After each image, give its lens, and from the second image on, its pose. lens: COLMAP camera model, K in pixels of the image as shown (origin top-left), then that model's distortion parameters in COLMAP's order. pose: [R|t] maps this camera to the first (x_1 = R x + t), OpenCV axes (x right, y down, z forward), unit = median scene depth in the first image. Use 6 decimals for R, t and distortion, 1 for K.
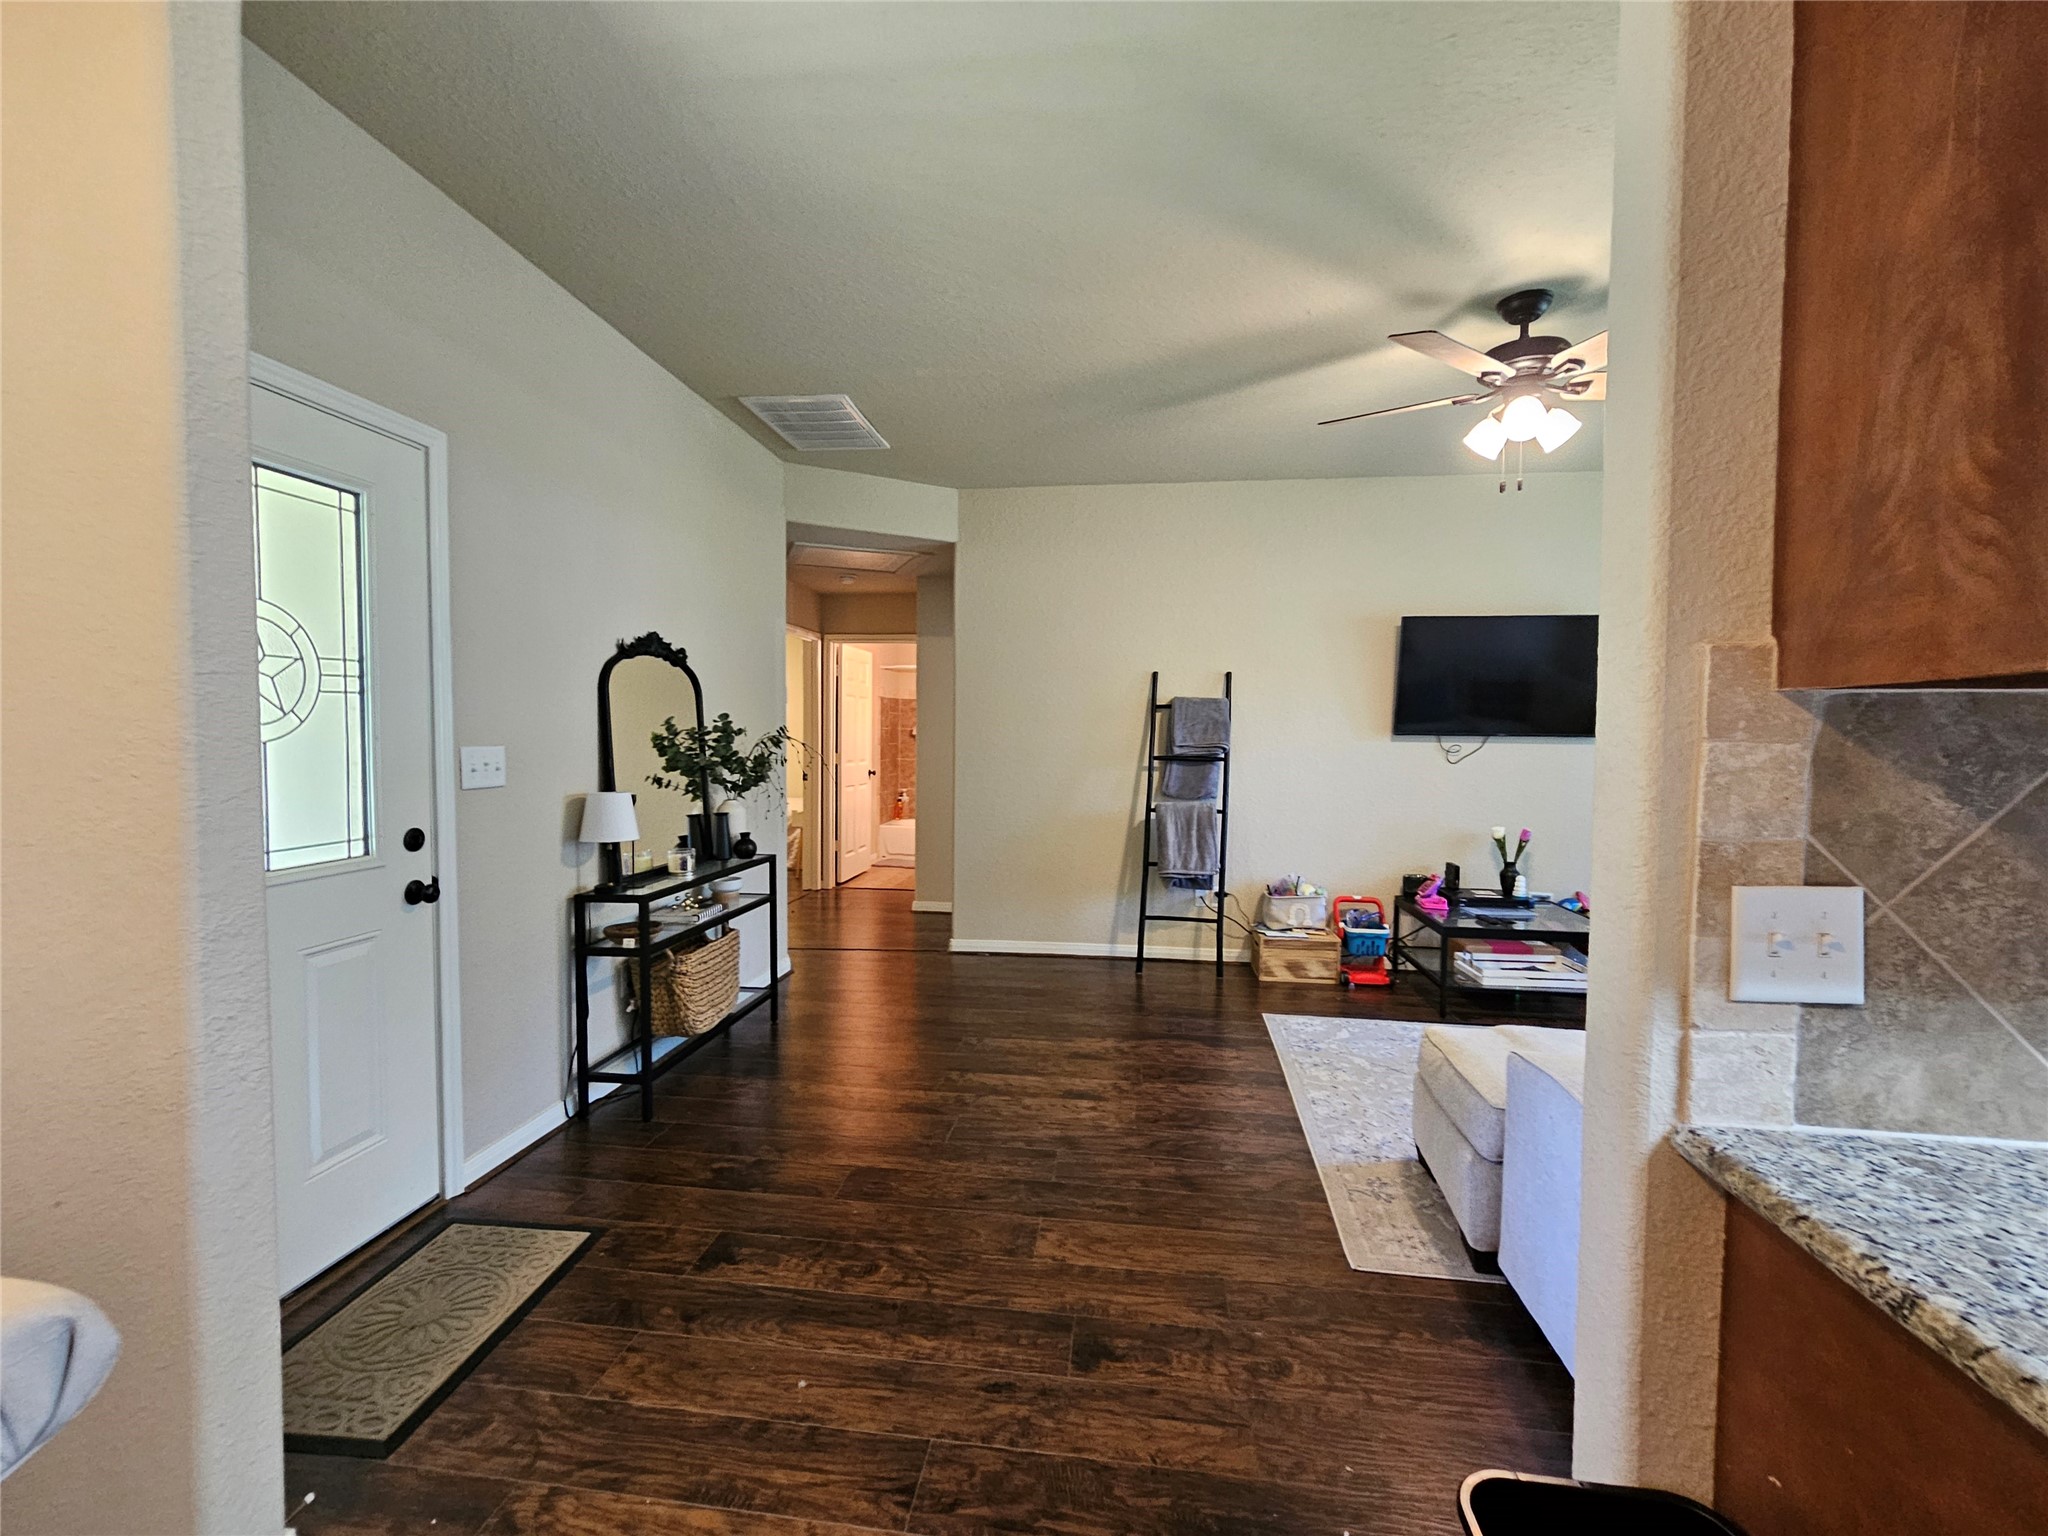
lens RADIAL K [[871.5, 0, 1027.6], [0, 871.5, 767.2], [0, 0, 1]] dist [-0.001603, 0.001248]
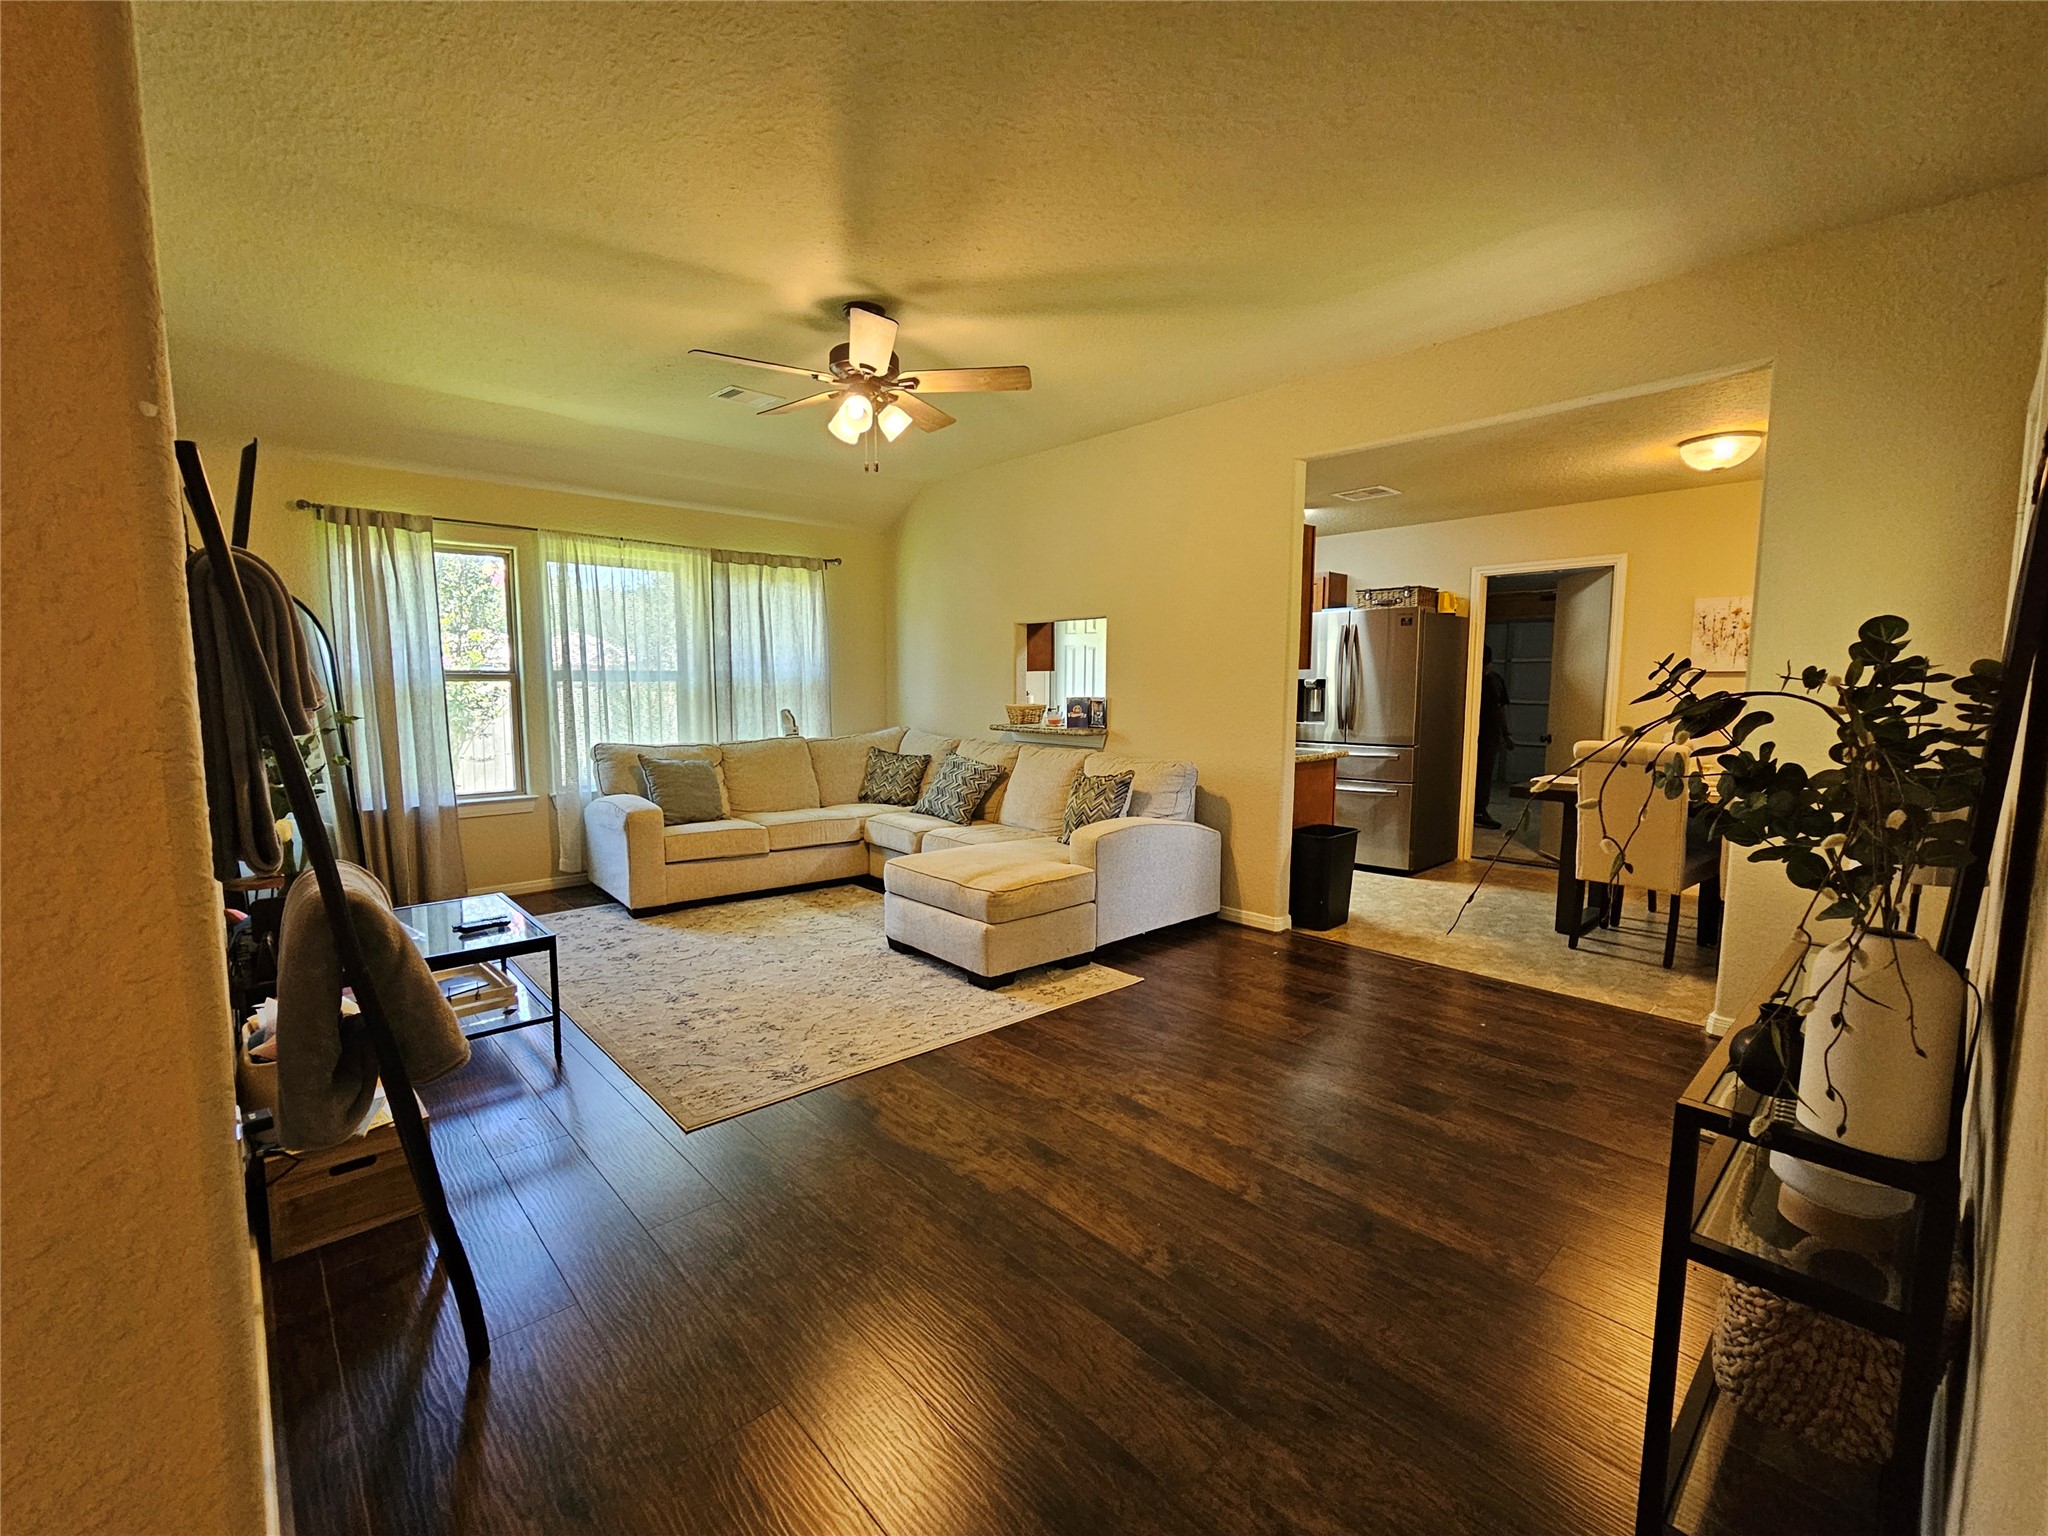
lens RADIAL K [[871.5, 0, 1027.6], [0, 871.5, 767.2], [0, 0, 1]] dist [-0.001603, 0.001248]
pose [[-0.765034, -0.068329, 0.640355, -0.382792], [0.021635, 0.991067, 0.131600, -0.061122], [-0.643627, 0.114532, -0.756721, 1.702497]]
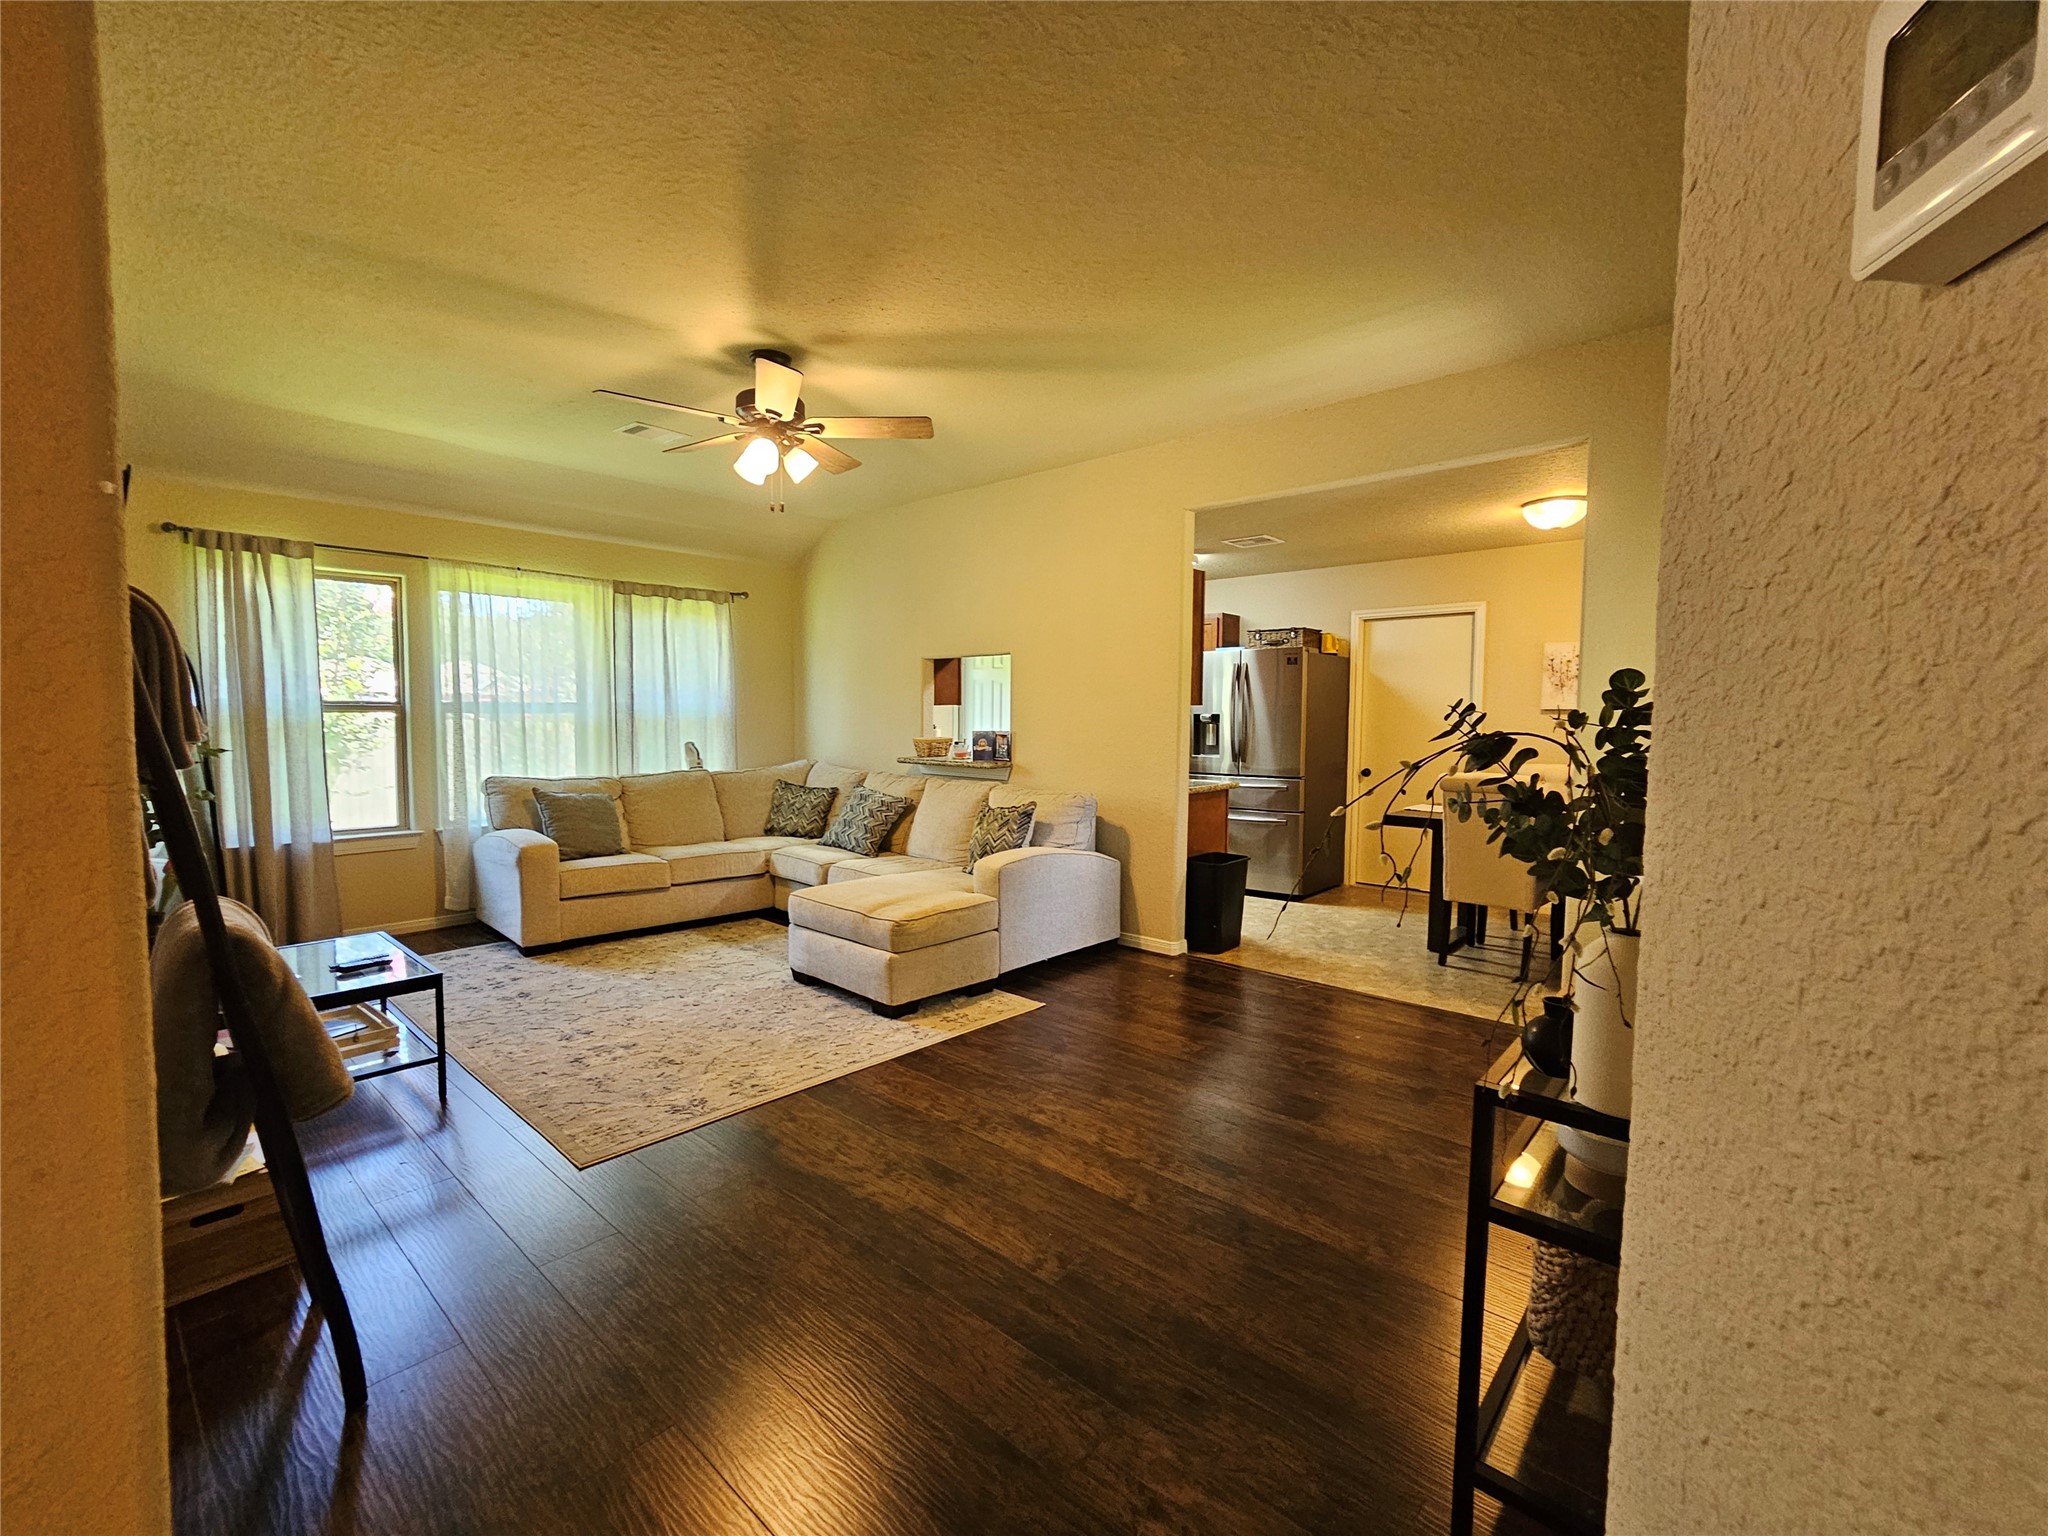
lens RADIAL K [[871.5, 0, 1027.6], [0, 871.5, 767.2], [0, 0, 1]] dist [-0.001603, 0.001248]
pose [[-0.824430, -0.043873, 0.564261, -0.420324], [0.013039, 0.995254, 0.096436, -0.065011], [-0.565814, 0.086862, -0.819945, 1.724520]]
